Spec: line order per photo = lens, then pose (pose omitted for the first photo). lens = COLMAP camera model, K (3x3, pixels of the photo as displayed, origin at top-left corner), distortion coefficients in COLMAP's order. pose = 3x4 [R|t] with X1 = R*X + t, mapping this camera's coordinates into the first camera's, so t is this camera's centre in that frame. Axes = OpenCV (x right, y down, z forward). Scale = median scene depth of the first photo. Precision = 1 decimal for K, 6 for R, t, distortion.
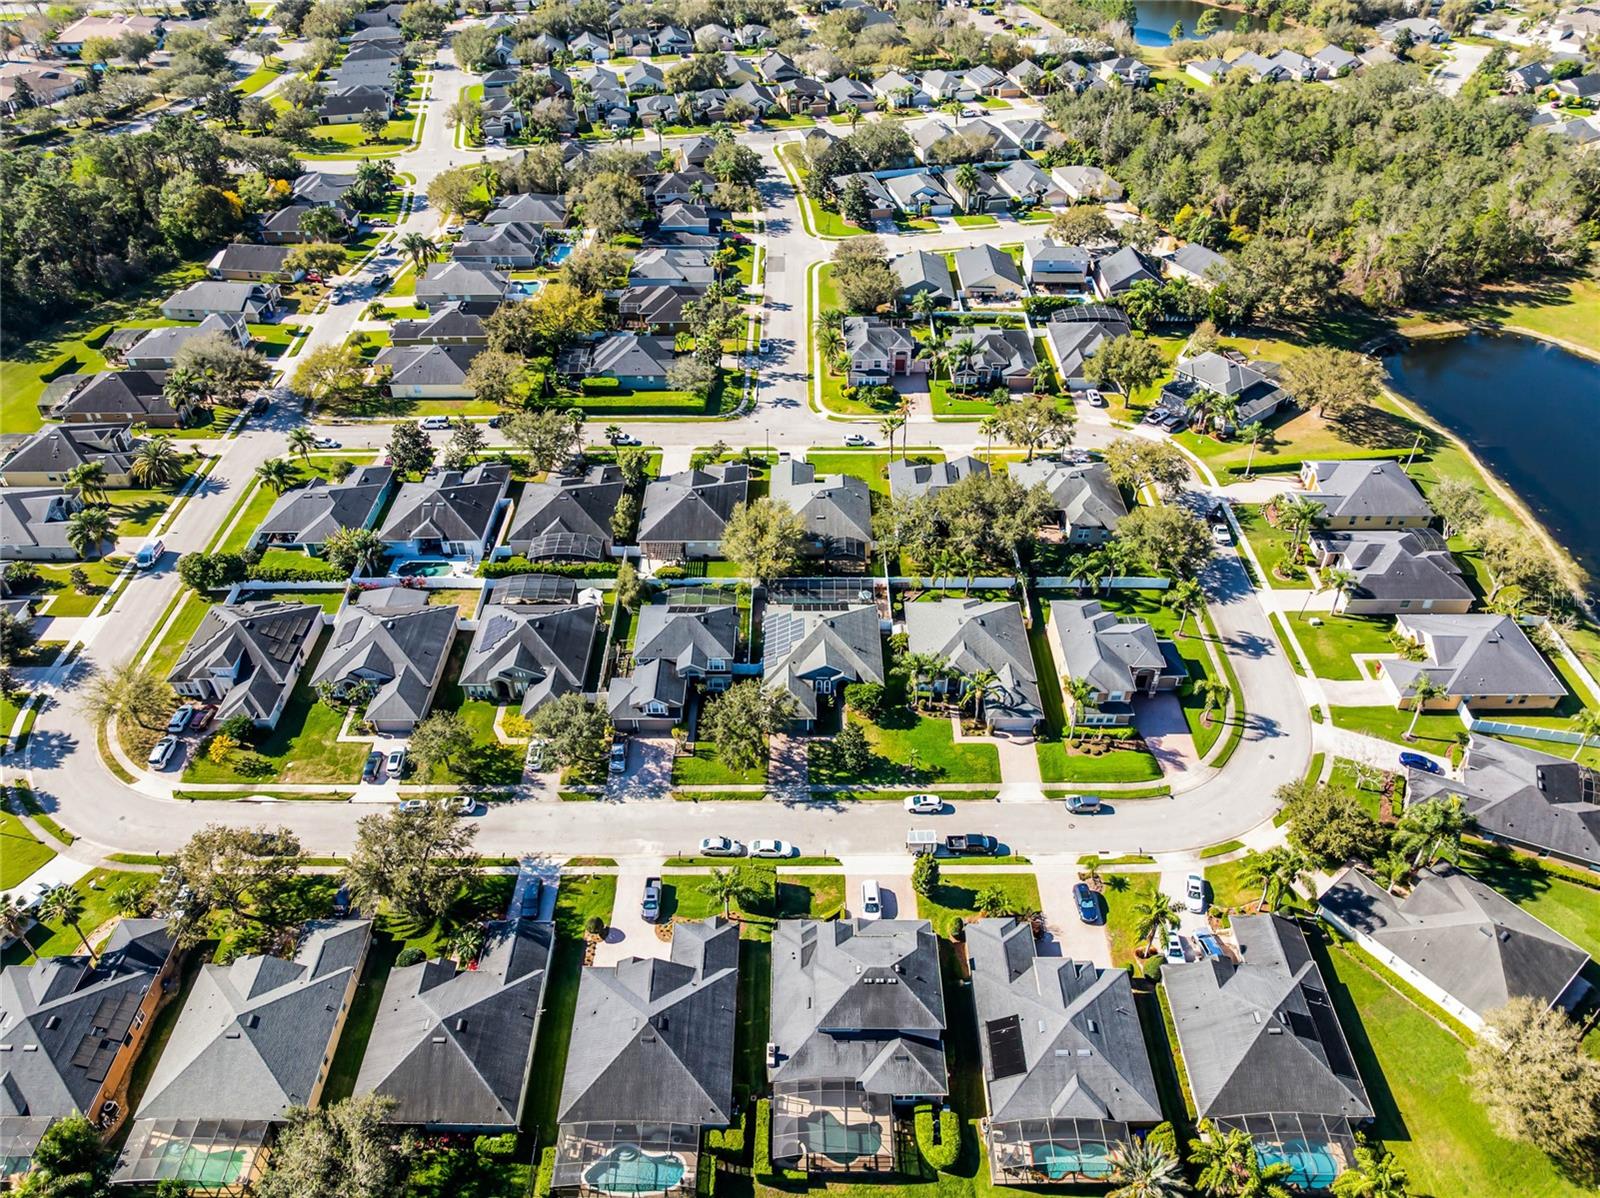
lens RADIAL K [[1127.4, 0, 800.0], [0, 1127.4, 599.0], [0, 0, 1]] dist [-0.033342, -0.001735]
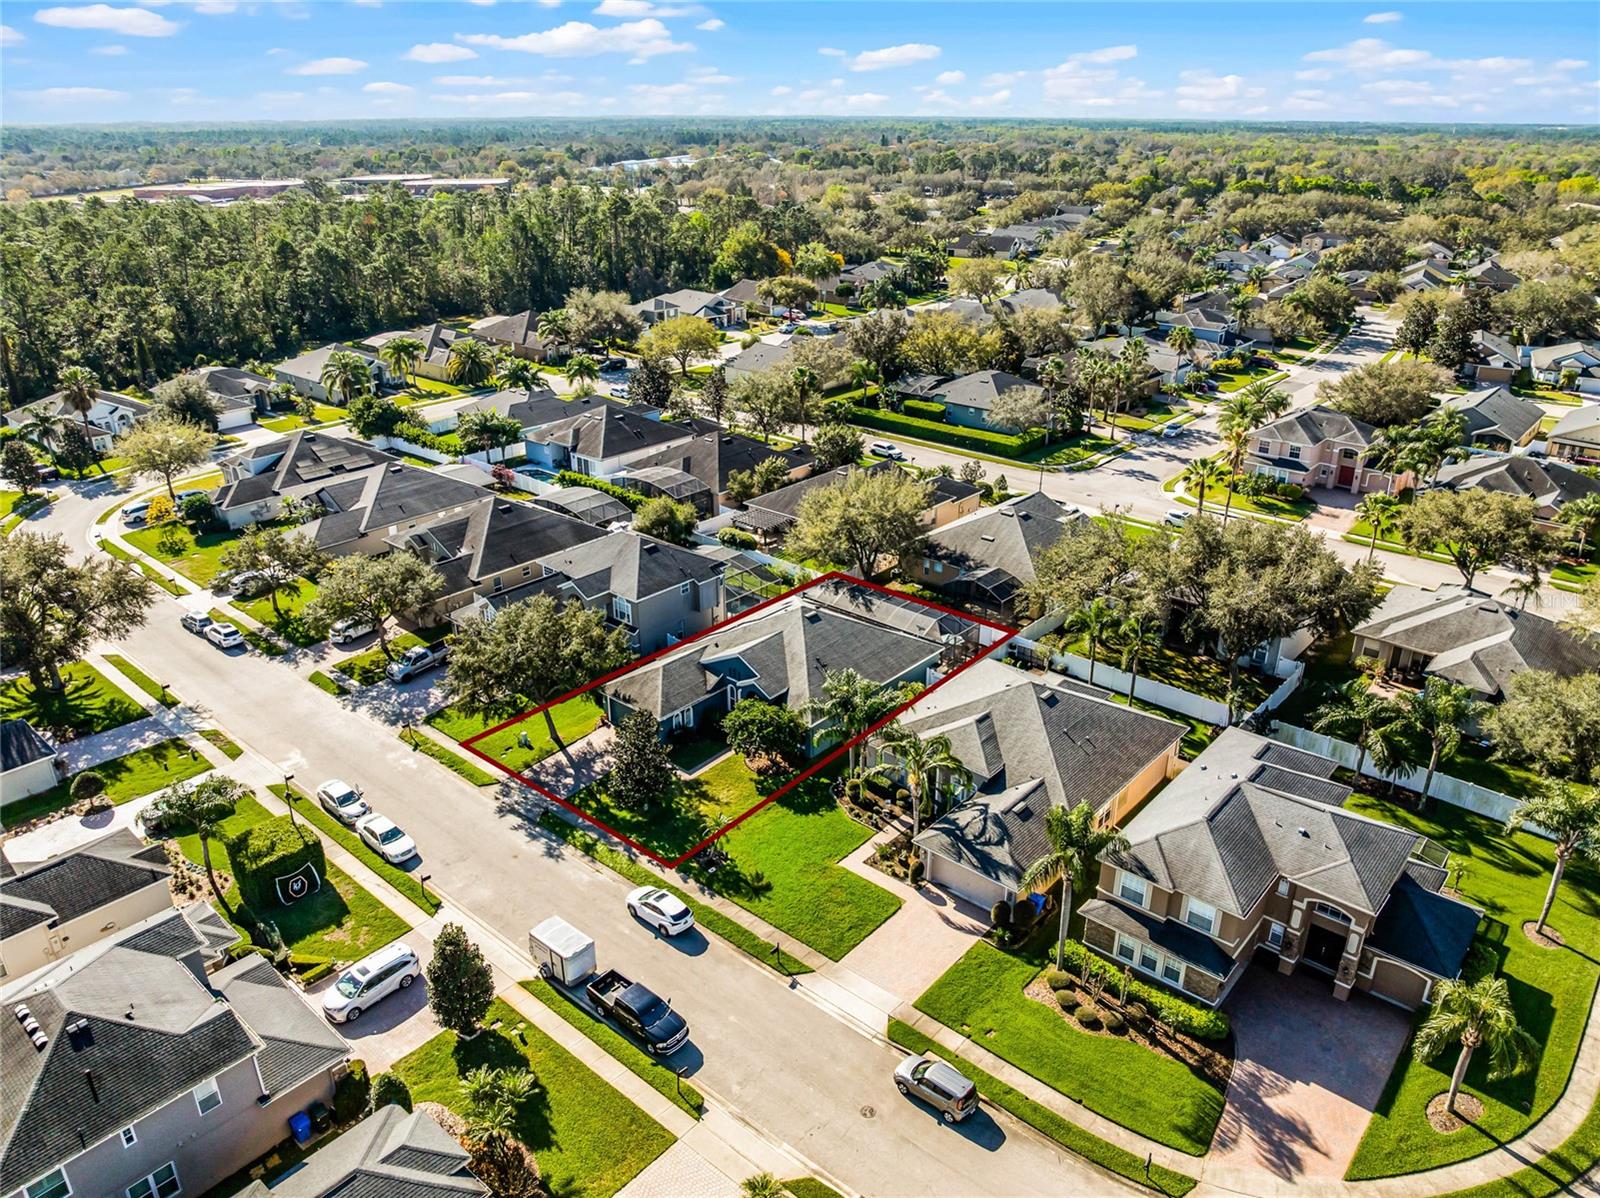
lens RADIAL K [[1127.4, 0, 800.0], [0, 1127.4, 599.0], [0, 0, 1]] dist [-0.033342, -0.001735]
pose [[0.753525, 0.263488, -0.602307, 0.379243], [-0.419752, 0.897942, -0.132320, 0.096507], [0.505972, 0.352526, 0.787222, 0.574701]]
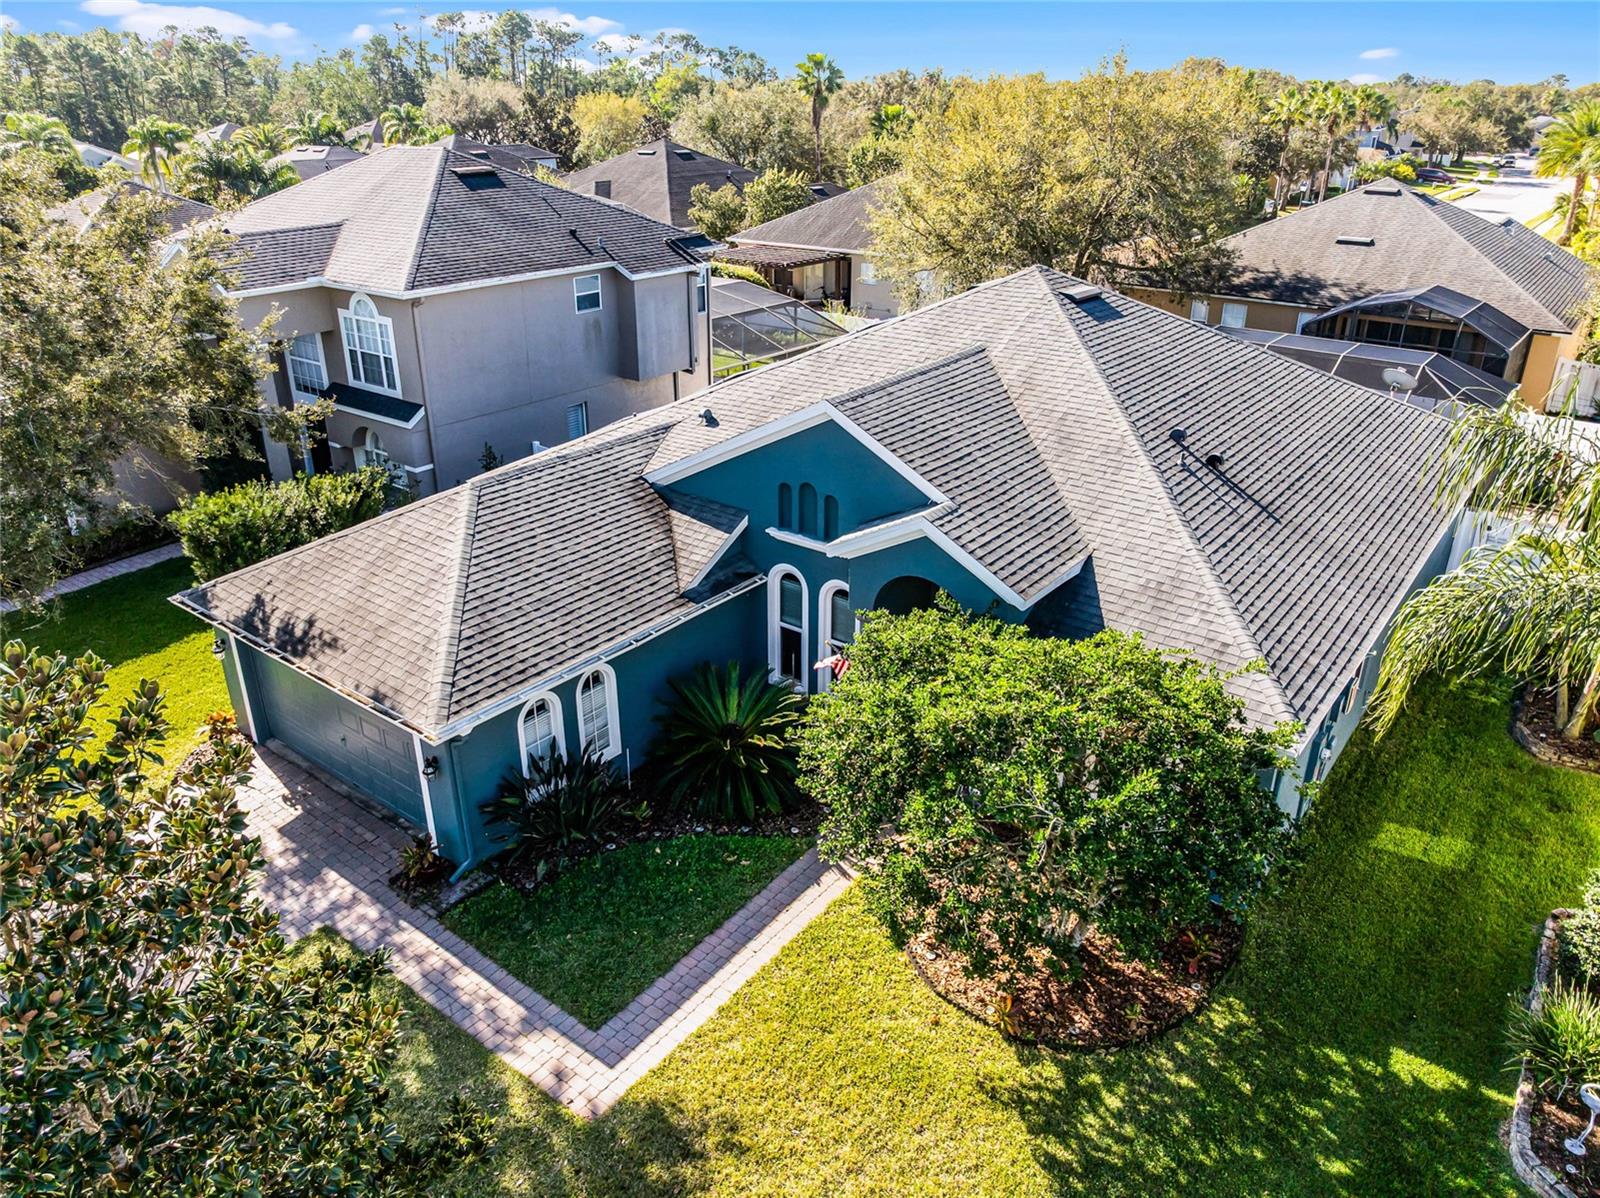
lens RADIAL K [[1132.3, 0, 800.0], [0, 1132.3, 599.0], [0, 0, 1]] dist [-0.058885, 0.032794]
pose [[0.792171, 0.254841, -0.554546, 0.091882], [-0.390581, 0.909891, -0.139807, 0.095666], [0.468948, 0.327346, 0.820325, 0.920868]]
